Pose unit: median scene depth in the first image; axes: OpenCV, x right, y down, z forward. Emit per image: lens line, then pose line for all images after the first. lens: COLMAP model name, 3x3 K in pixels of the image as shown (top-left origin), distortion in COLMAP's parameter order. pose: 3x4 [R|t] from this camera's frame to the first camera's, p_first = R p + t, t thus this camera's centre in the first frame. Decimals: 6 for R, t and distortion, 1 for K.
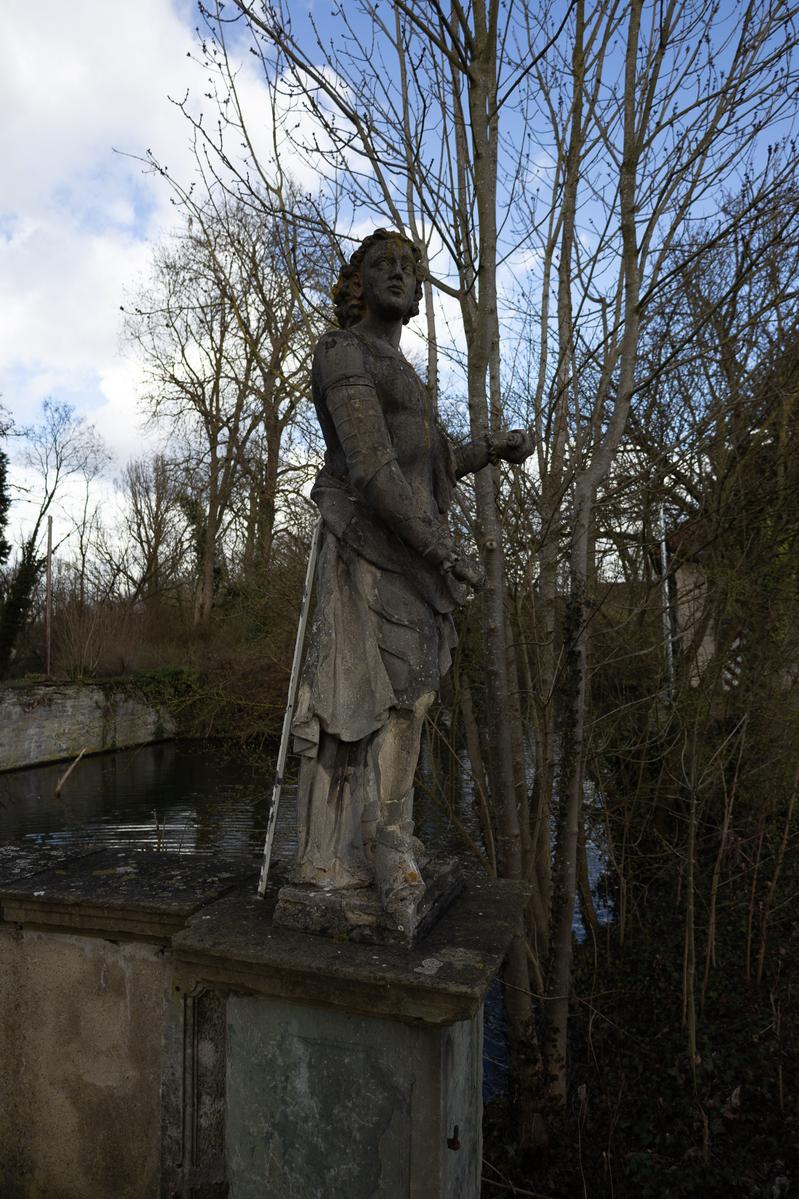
lens RADIAL K [[769.3, 0, 400.7], [0, 769.3, 602.9], [0, 0, 1]] dist [-0.020764, 0.006946]
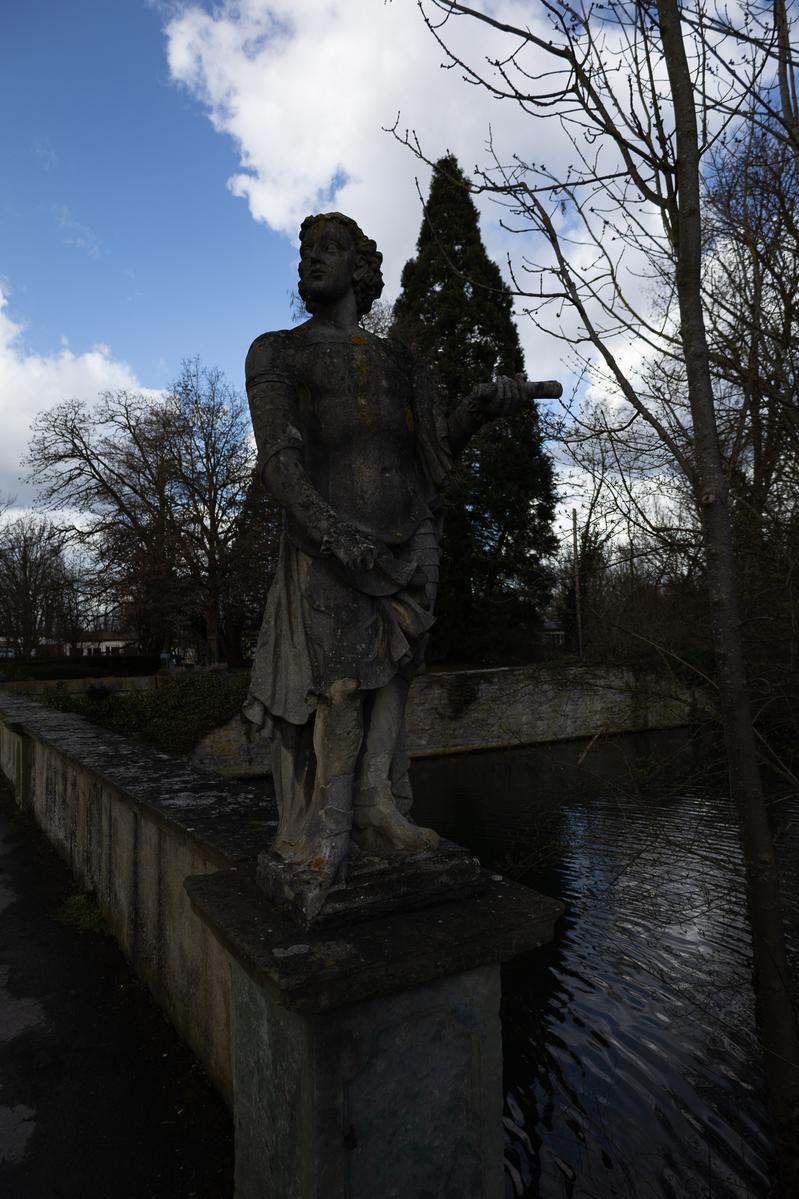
lens RADIAL K [[769.3, 0, 403.2], [0, 769.3, 602.1], [0, 0, 1]] dist [-0.020764, 0.006946]
pose [[0.751385, -0.045470, -0.658295, 0.061133], [0.060990, 0.998138, 0.000671, 0.001936], [0.657039, -0.040654, 0.752760, 0.026371]]
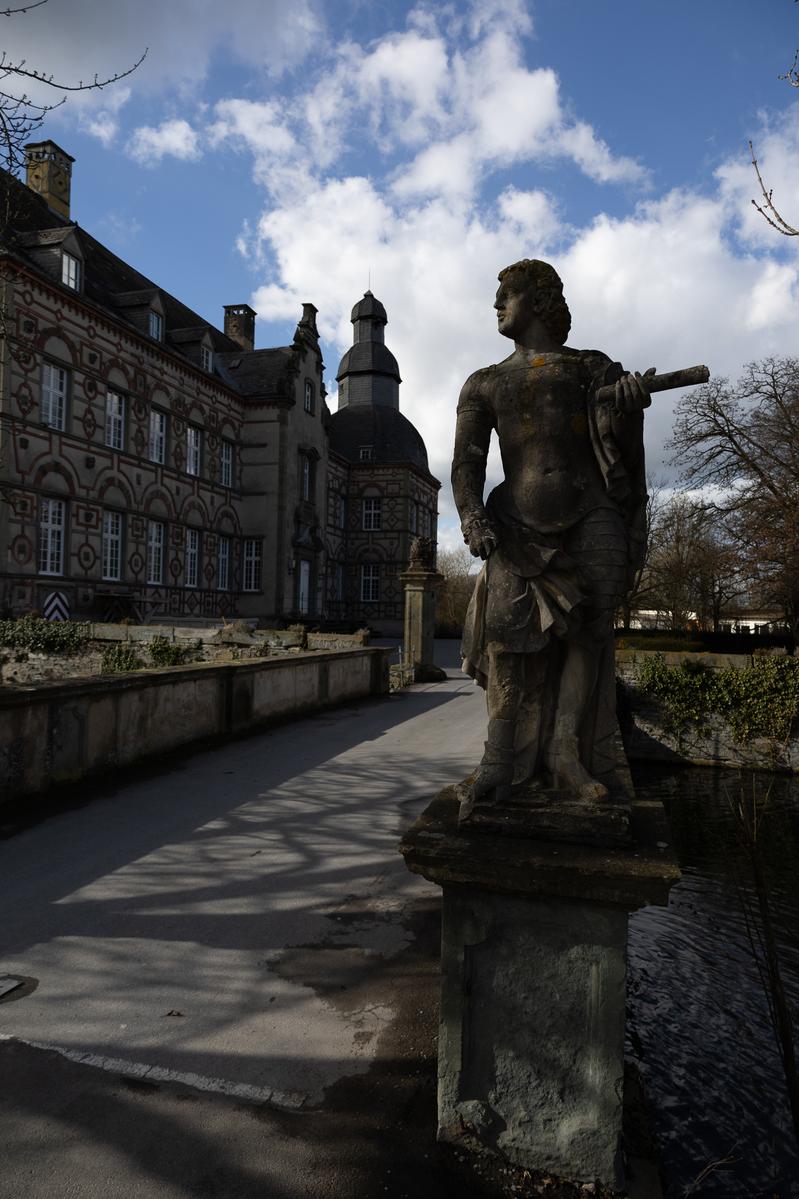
lens RADIAL K [[769.3, 0, 400.2], [0, 769.3, 602.9], [0, 0, 1]] dist [-0.020764, 0.006946]
pose [[0.038353, -0.008935, -0.999224, 0.103034], [0.032137, 0.999454, -0.007704, 0.004680], [0.998747, -0.031817, 0.038619, 0.064991]]
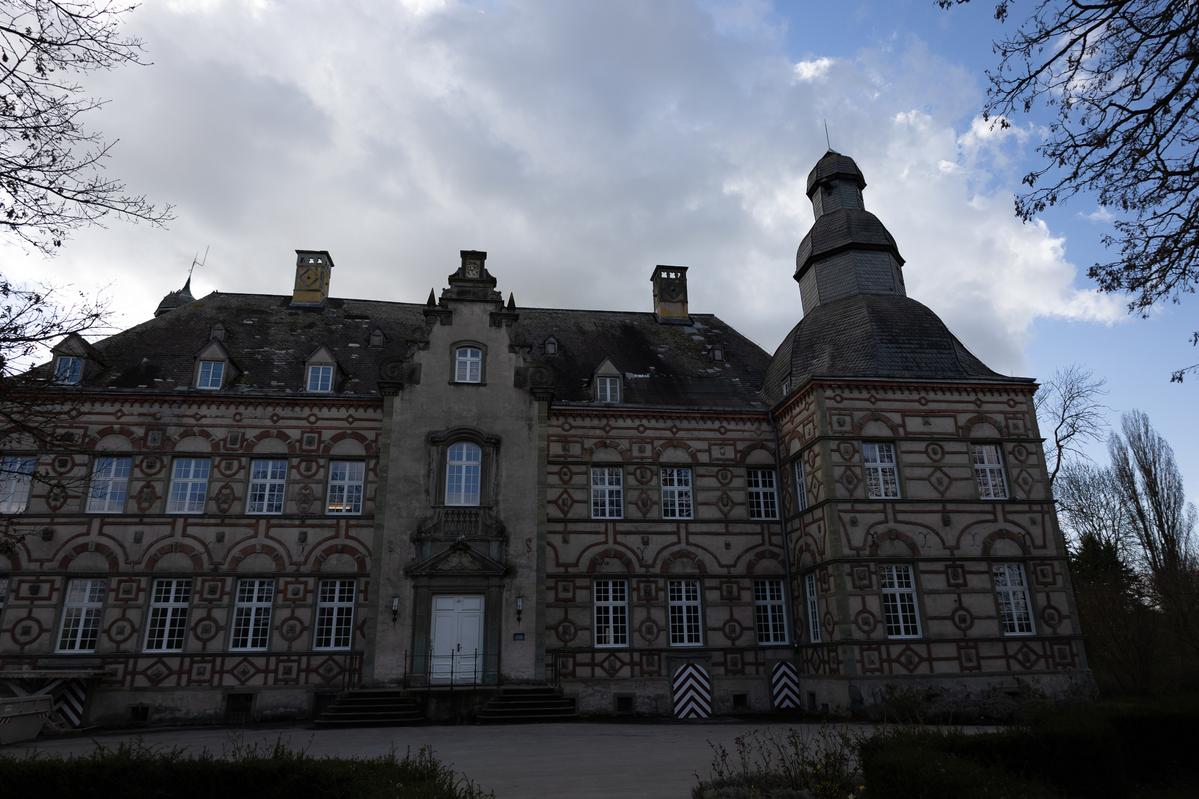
lens RADIAL K [[769.3, 0, 602.0], [0, 769.3, 400.8], [0, 0, 1]] dist [-0.020764, 0.006946]
pose [[-0.896890, -0.117095, -0.426470, -1.336705], [0.051647, 0.929982, -0.363959, 0.049381], [0.439227, -0.348457, -0.828044, 1.089047]]
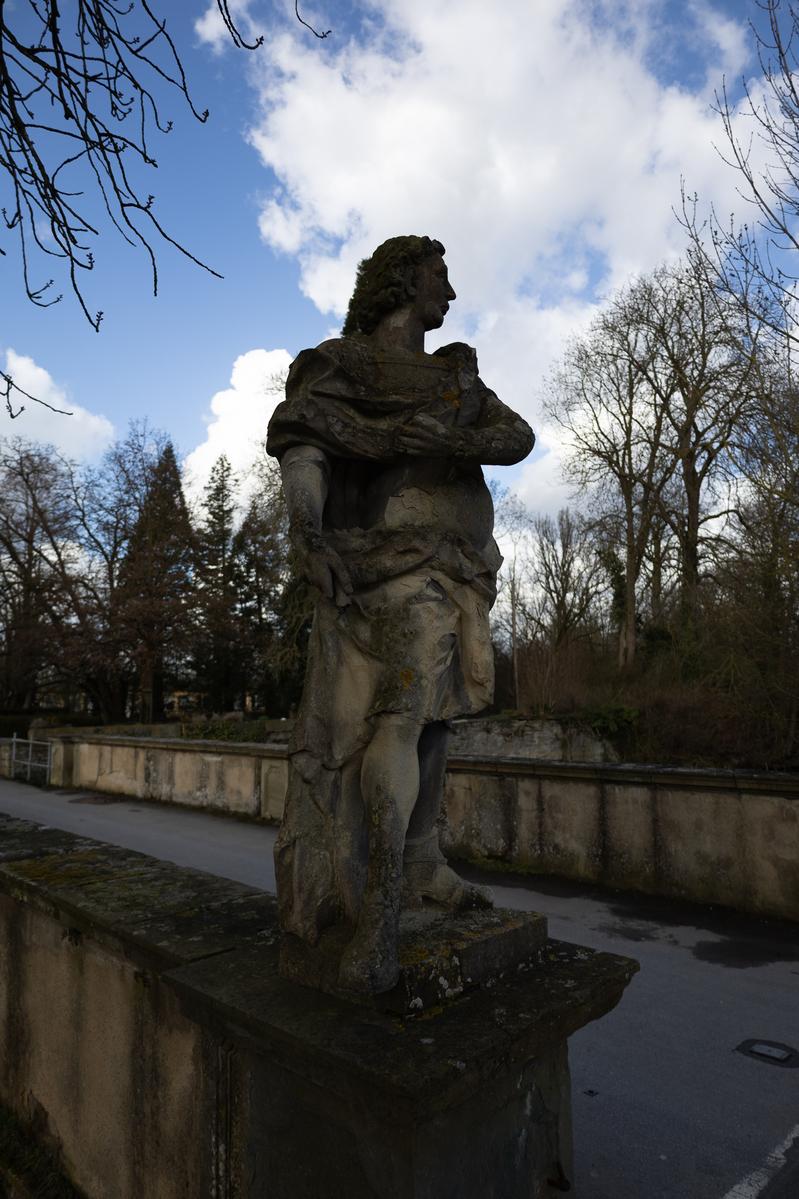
lens RADIAL K [[769.3, 0, 394.0], [0, 769.3, 605.7], [0, 0, 1]] dist [-0.020764, 0.006946]
pose [[0.871720, -0.061899, -0.486079, -0.024238], [0.036386, 0.997427, -0.061762, -0.005197], [0.488652, 0.036153, 0.871730, -0.162462]]
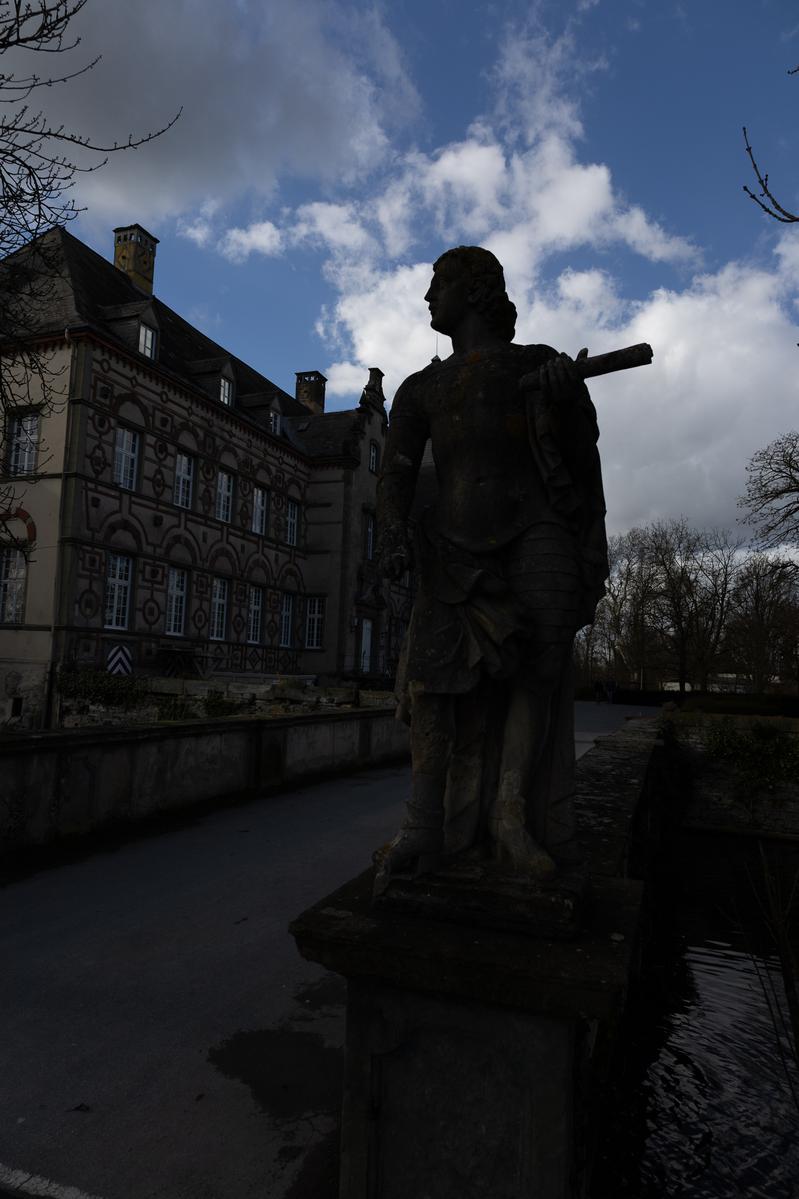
lens RADIAL K [[769.3, 0, 401.3], [0, 769.3, 600.3], [0, 0, 1]] dist [-0.020764, 0.006946]
pose [[-0.051380, -0.089977, -0.994618, 0.088382], [0.018960, 0.995666, -0.091051, 0.008235], [0.998499, -0.023536, -0.049452, 0.083484]]
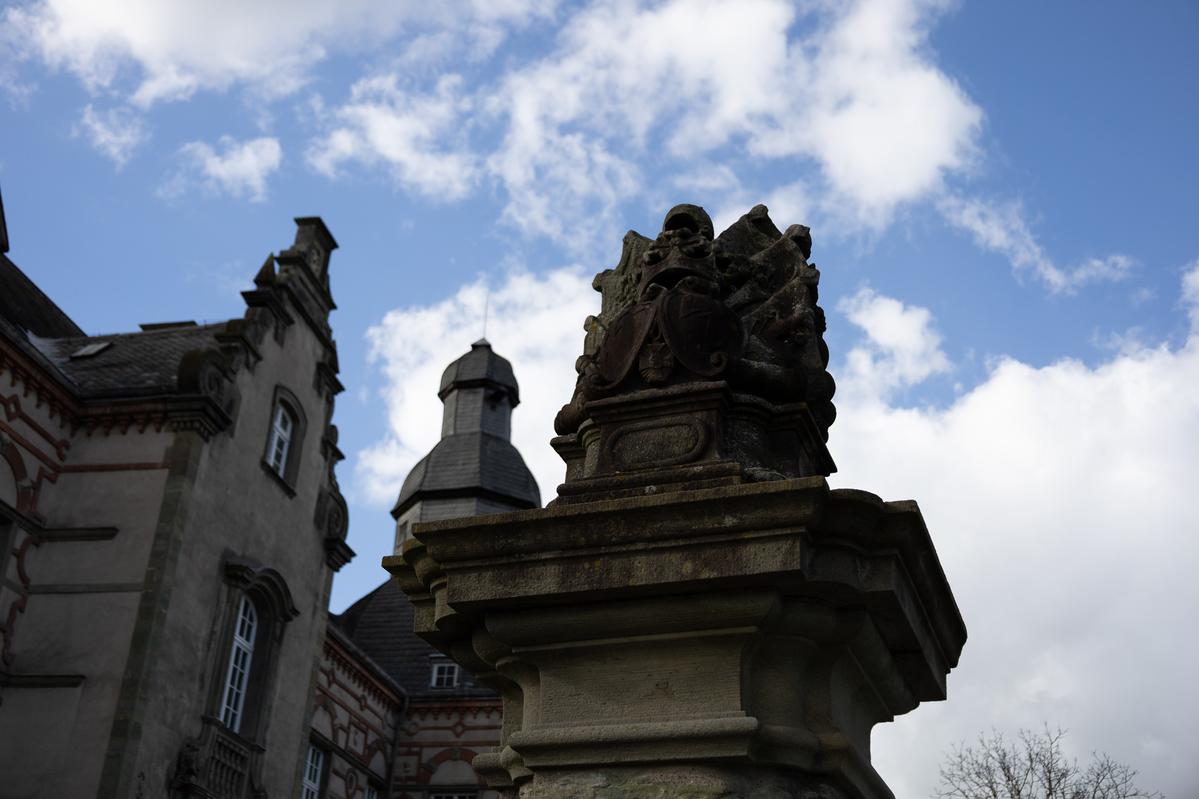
lens RADIAL K [[1357.1, 0, 603.8], [0, 1357.1, 401.5], [0, 0, 1]] dist [-0.000765, 0.000000]
pose [[0.090088, -0.475913, -0.874866, -0.670563], [0.011117, 0.878864, -0.476943, 0.012384], [0.995872, 0.033241, 0.084466, 0.104221]]
